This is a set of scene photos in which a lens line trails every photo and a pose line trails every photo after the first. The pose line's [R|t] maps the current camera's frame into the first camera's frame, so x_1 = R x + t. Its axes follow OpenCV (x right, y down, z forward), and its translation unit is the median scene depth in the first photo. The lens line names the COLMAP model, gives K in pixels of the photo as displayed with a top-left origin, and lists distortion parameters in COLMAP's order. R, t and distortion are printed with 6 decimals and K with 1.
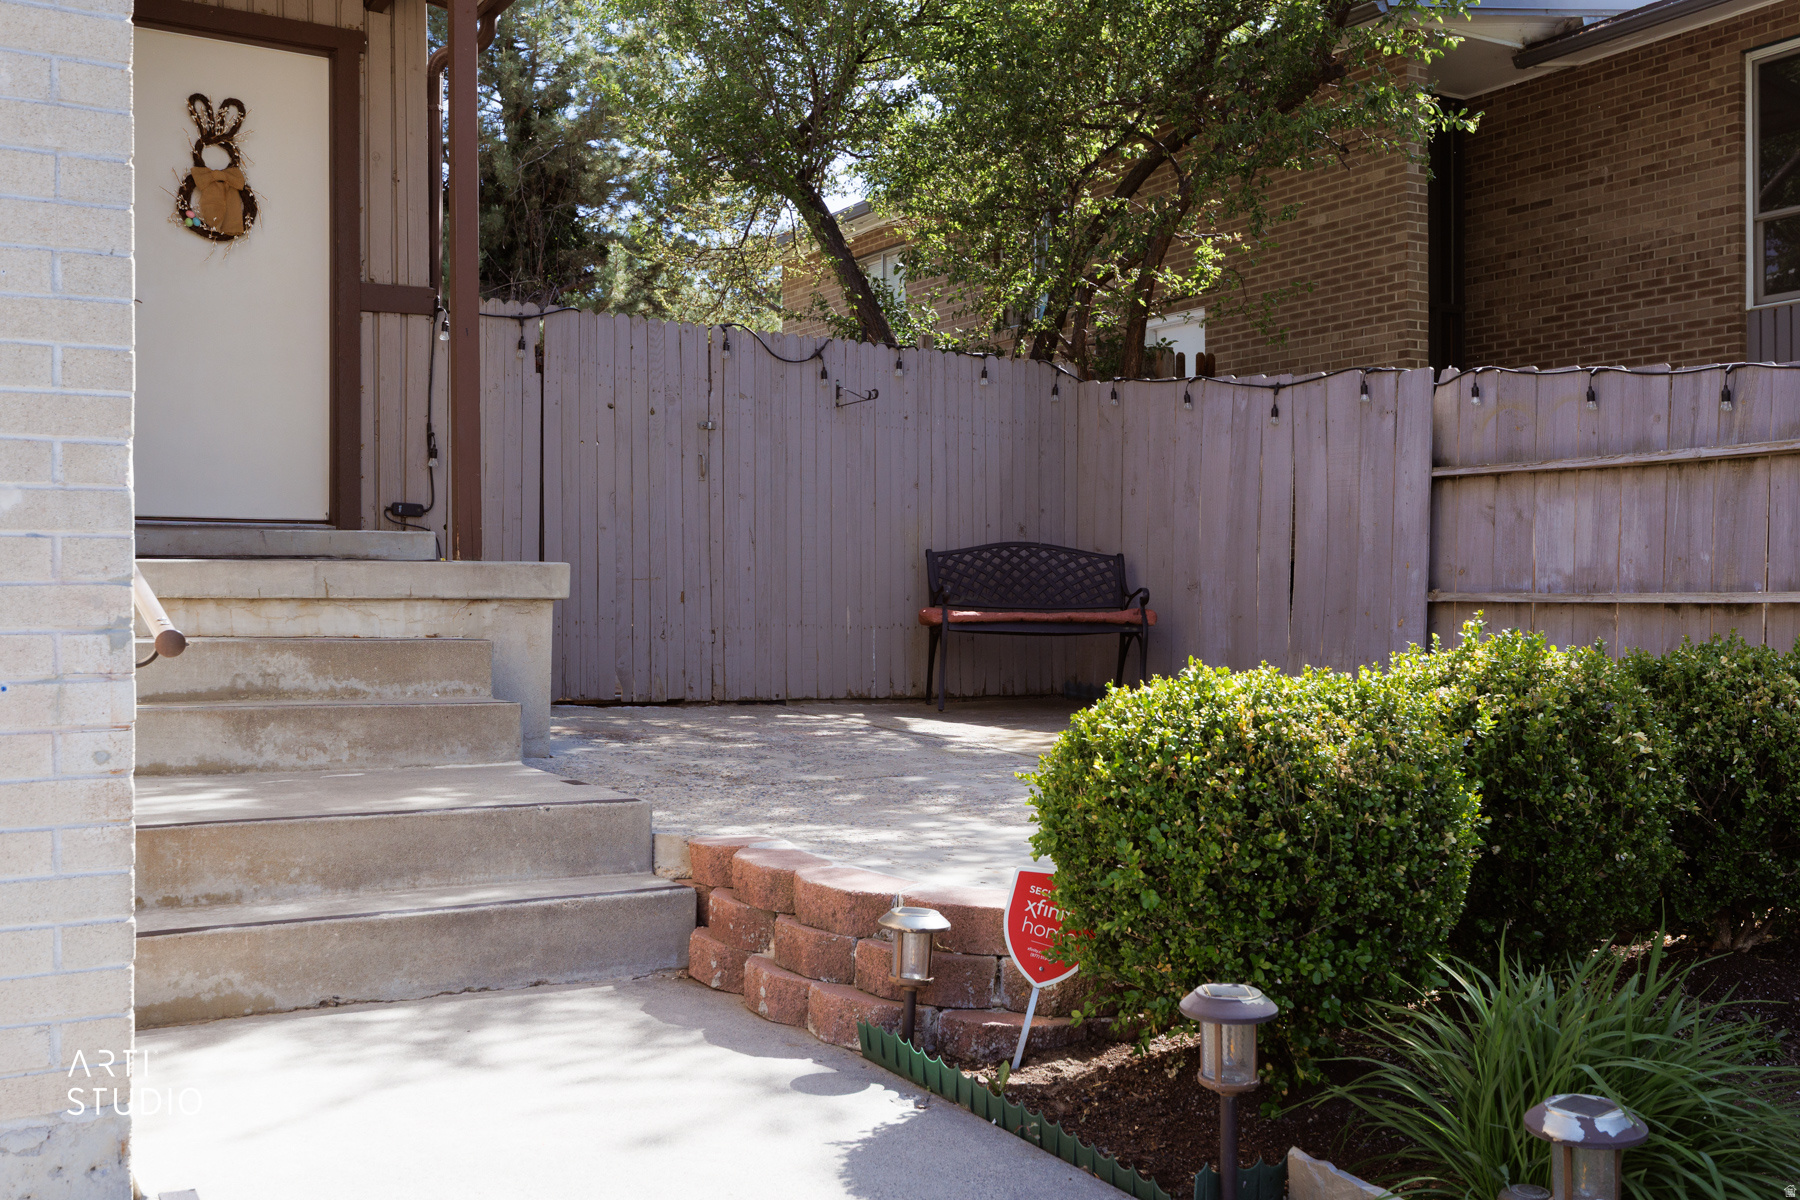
lens RADIAL K [[1787.9, 0, 963.9], [0, 1787.9, 603.2], [0, 0, 1]] dist [0.012162, -0.006632]
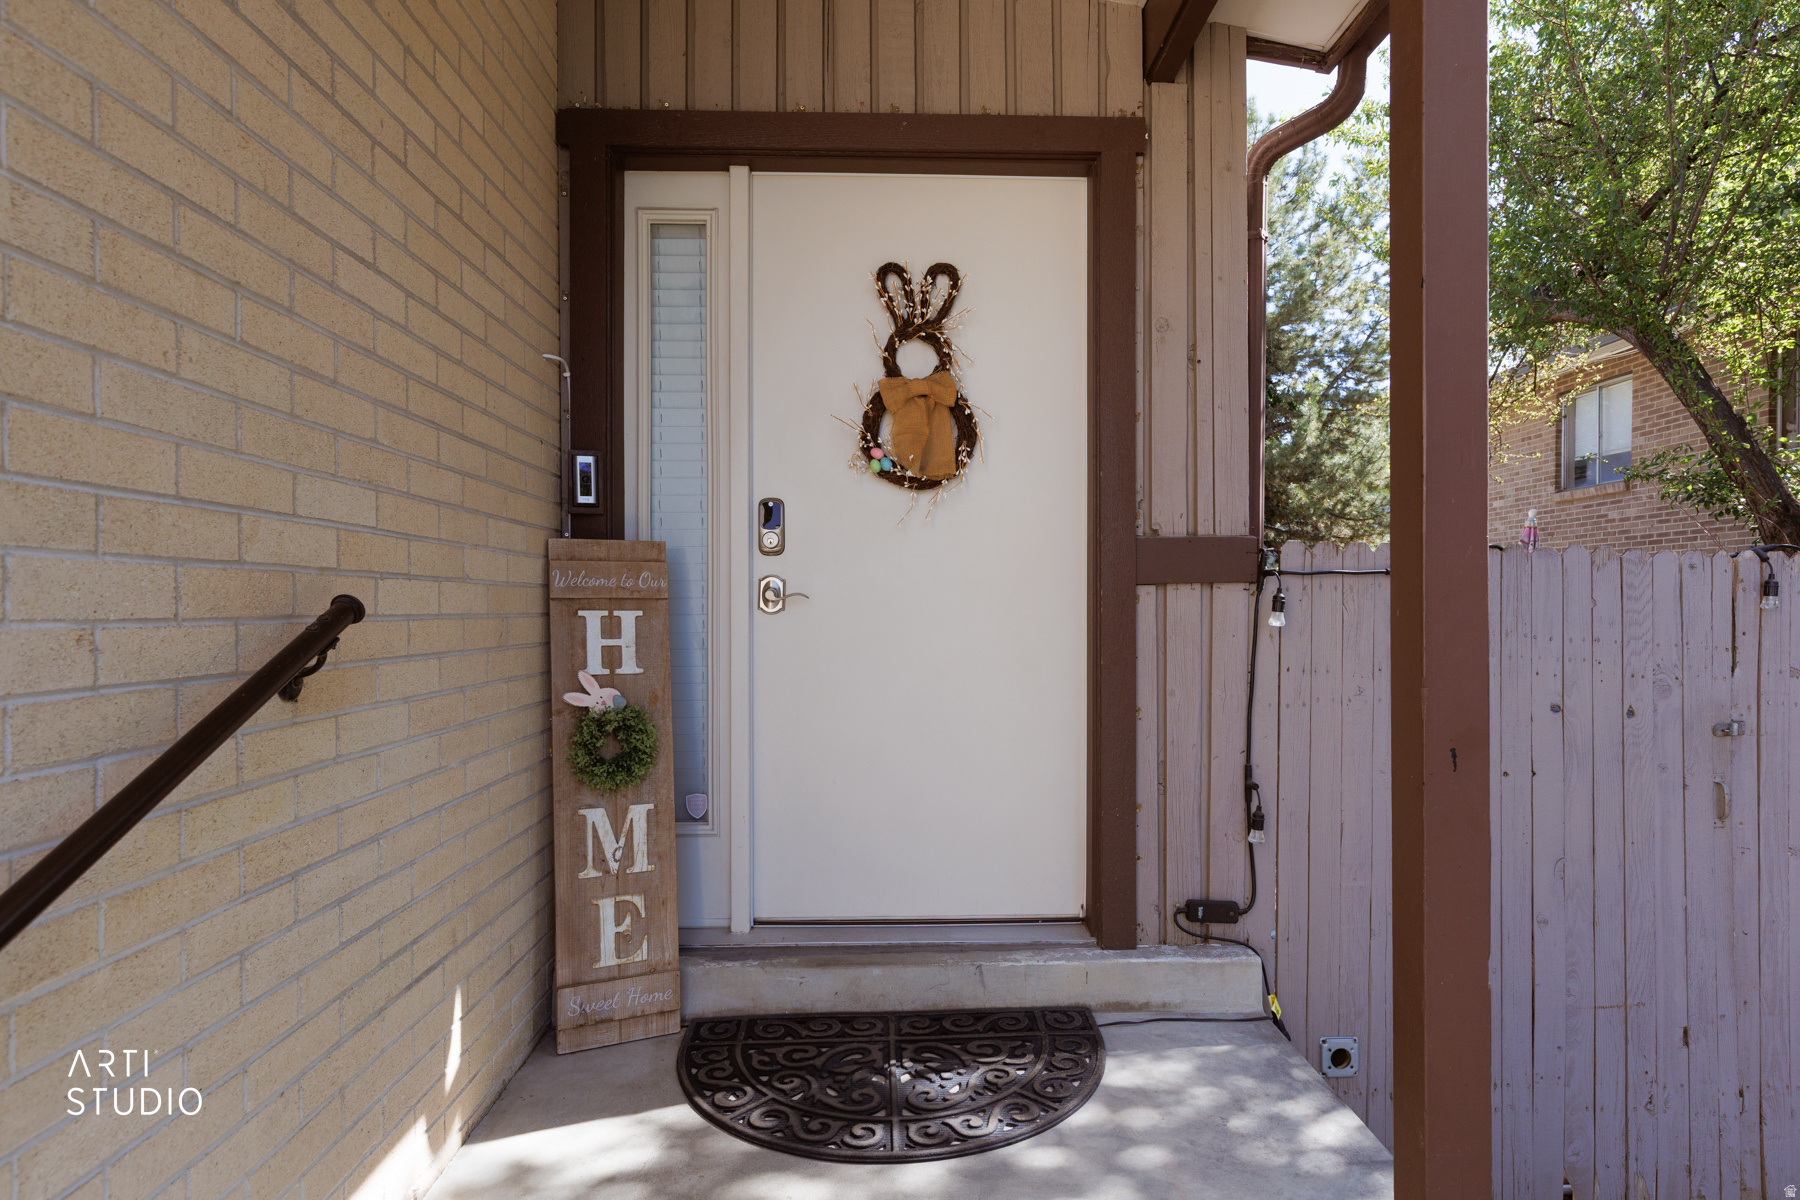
lens RADIAL K [[990.8, 0, 900.0], [0, 990.8, 600.0], [0, 0, 1]] dist [0.002905, 0.001526]
pose [[0.857505, 0.000017, -0.514475, -0.233952], [-0.001807, 0.999994, -0.002980, -0.157143], [0.514472, 0.003485, 0.857500, 0.674245]]
